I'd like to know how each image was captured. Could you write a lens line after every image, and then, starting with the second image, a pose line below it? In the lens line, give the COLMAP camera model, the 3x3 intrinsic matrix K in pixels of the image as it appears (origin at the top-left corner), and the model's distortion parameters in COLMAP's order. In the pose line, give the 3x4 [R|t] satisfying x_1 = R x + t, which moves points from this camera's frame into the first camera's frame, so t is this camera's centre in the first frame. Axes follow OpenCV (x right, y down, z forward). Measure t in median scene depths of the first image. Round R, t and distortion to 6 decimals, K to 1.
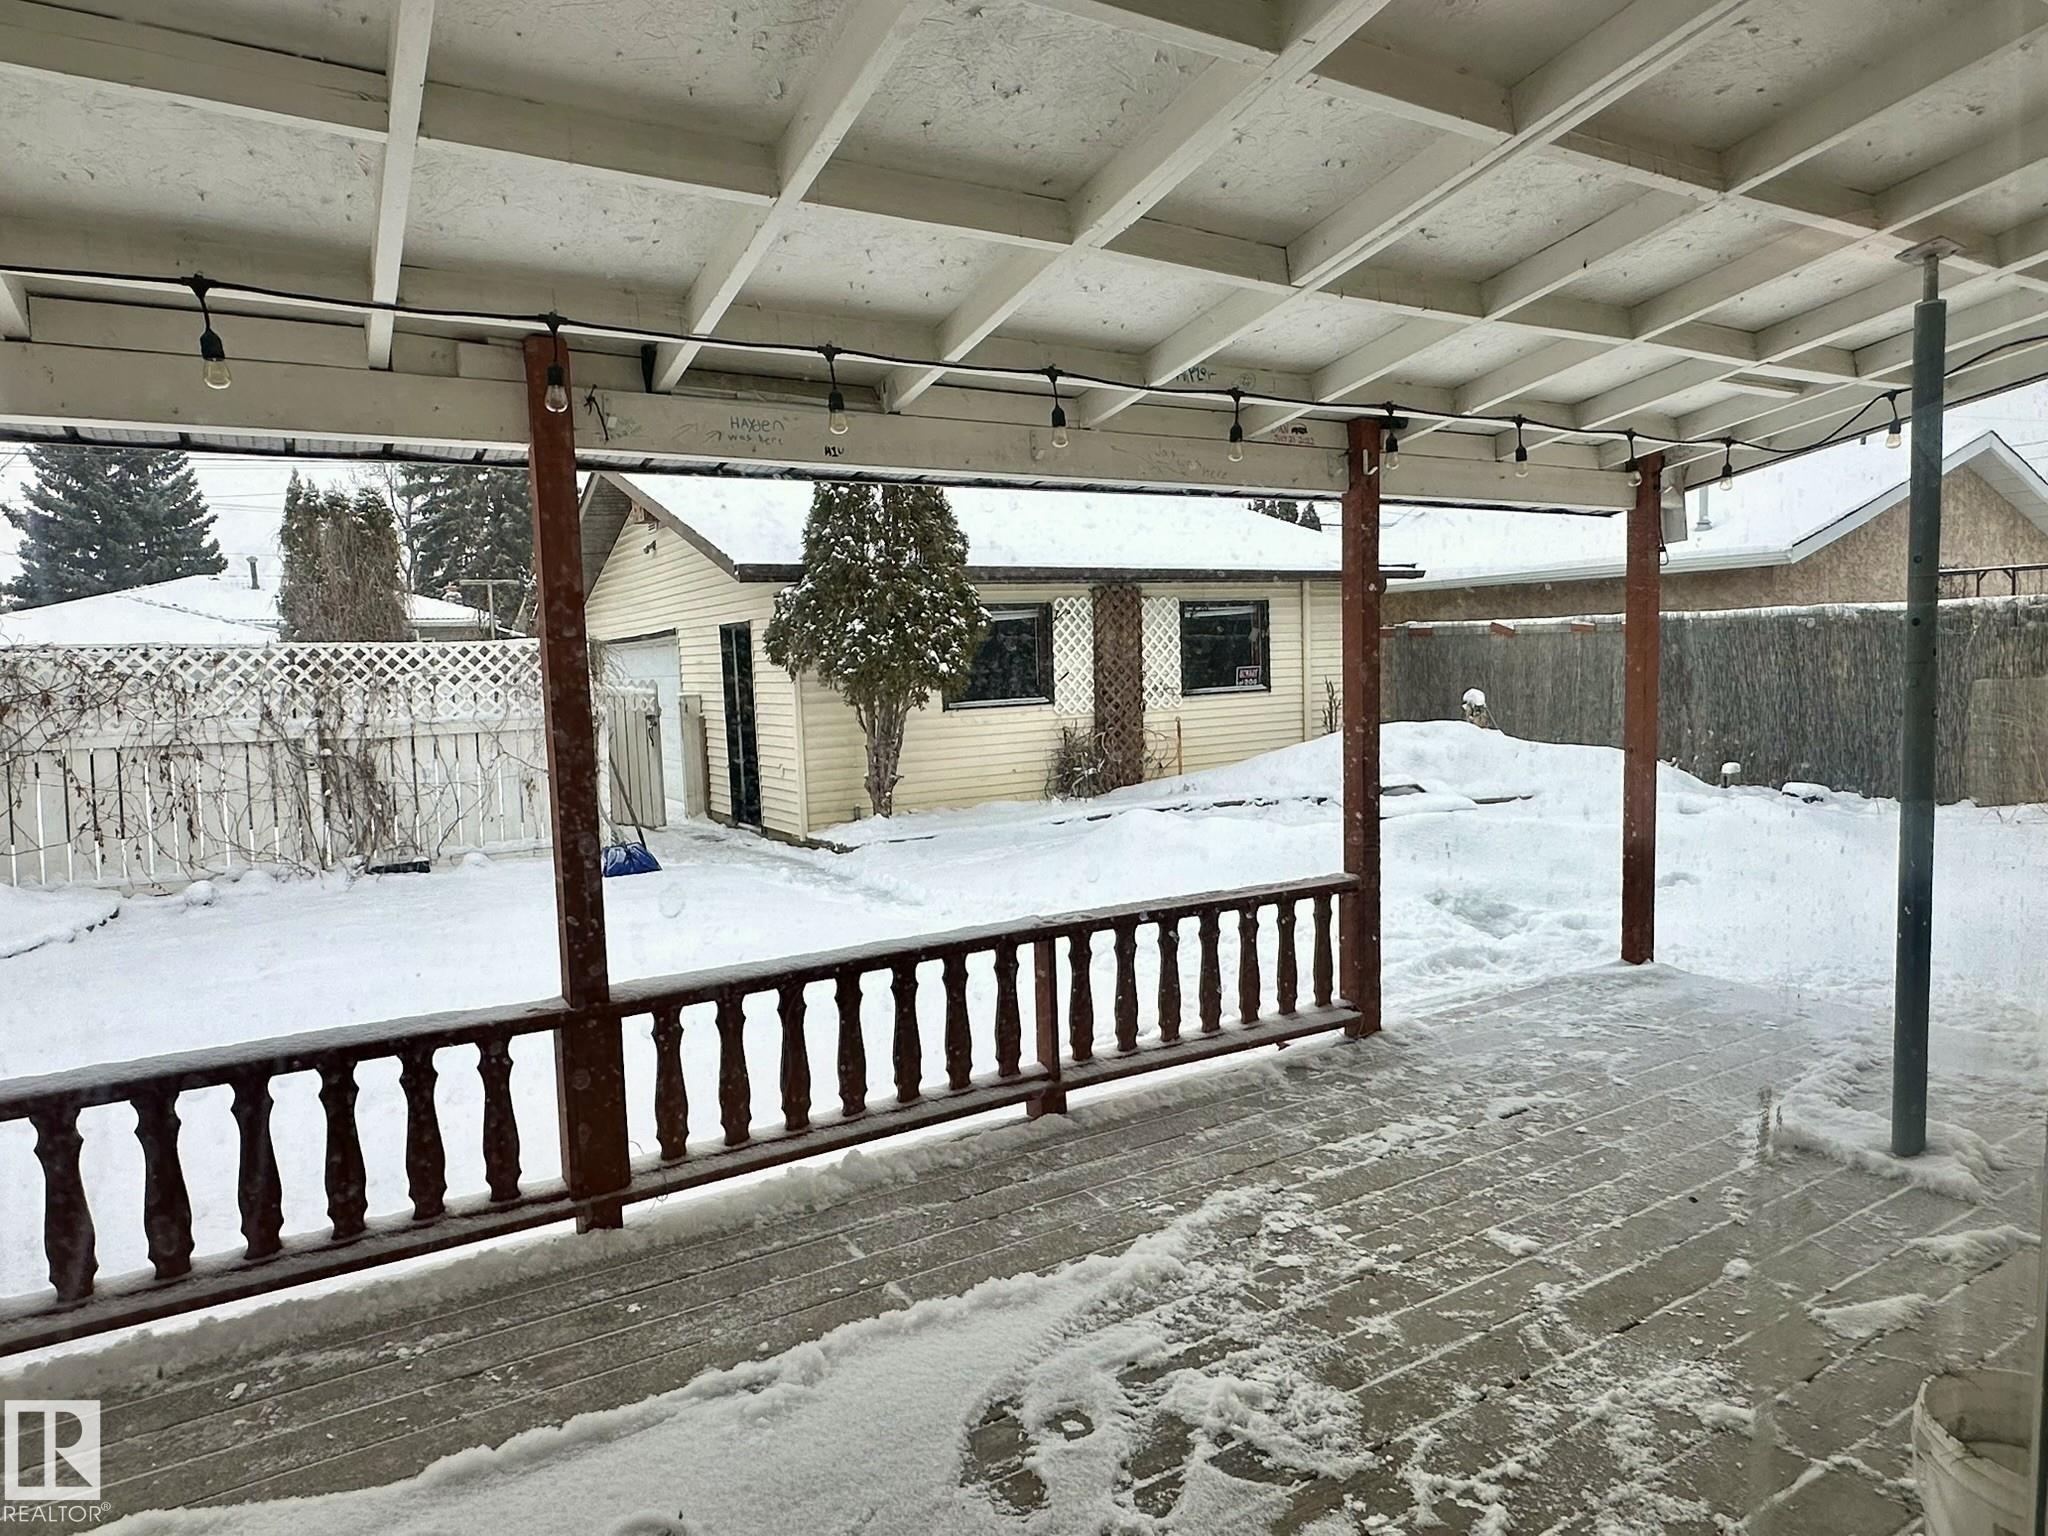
lens RADIAL K [[1242.8, 0, 1018.7], [0, 1242.8, 771.6], [0, 0, 1]] dist [-0.001228, 0.000680]
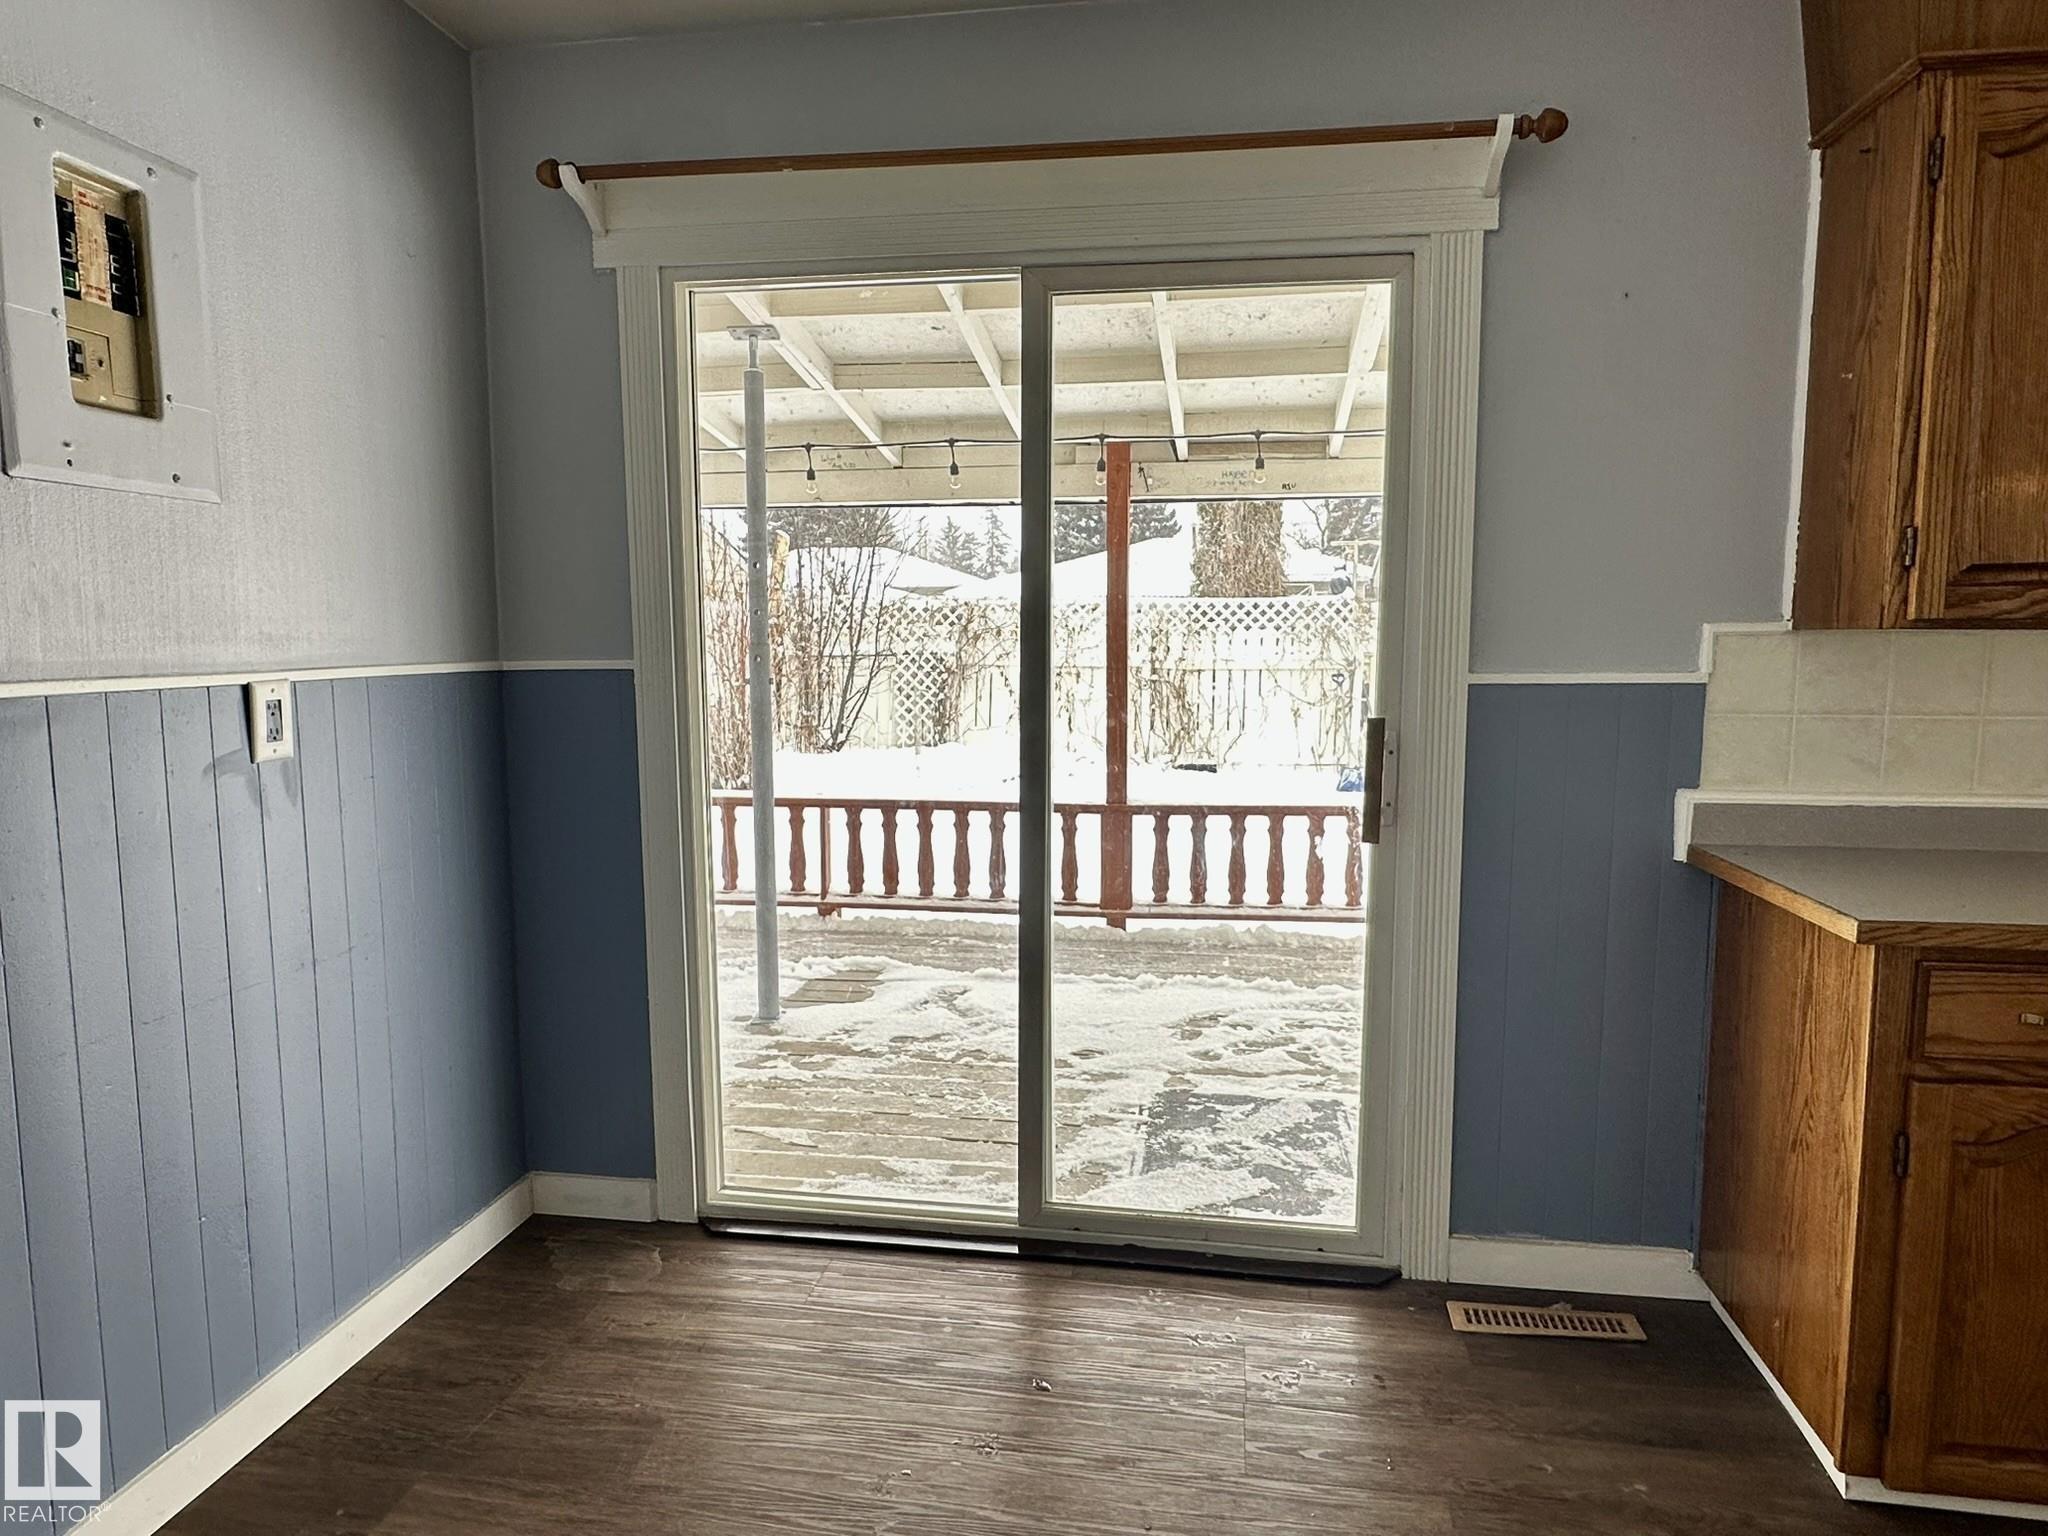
lens RADIAL K [[1242.8, 0, 1018.7], [0, 1242.8, 771.6], [0, 0, 1]] dist [-0.001228, 0.000680]
pose [[0.762272, 0.103237, -0.638971, 0.216900], [-0.079808, 0.994656, 0.065496, 0.010138], [0.642318, 0.001069, 0.766438, -0.150303]]
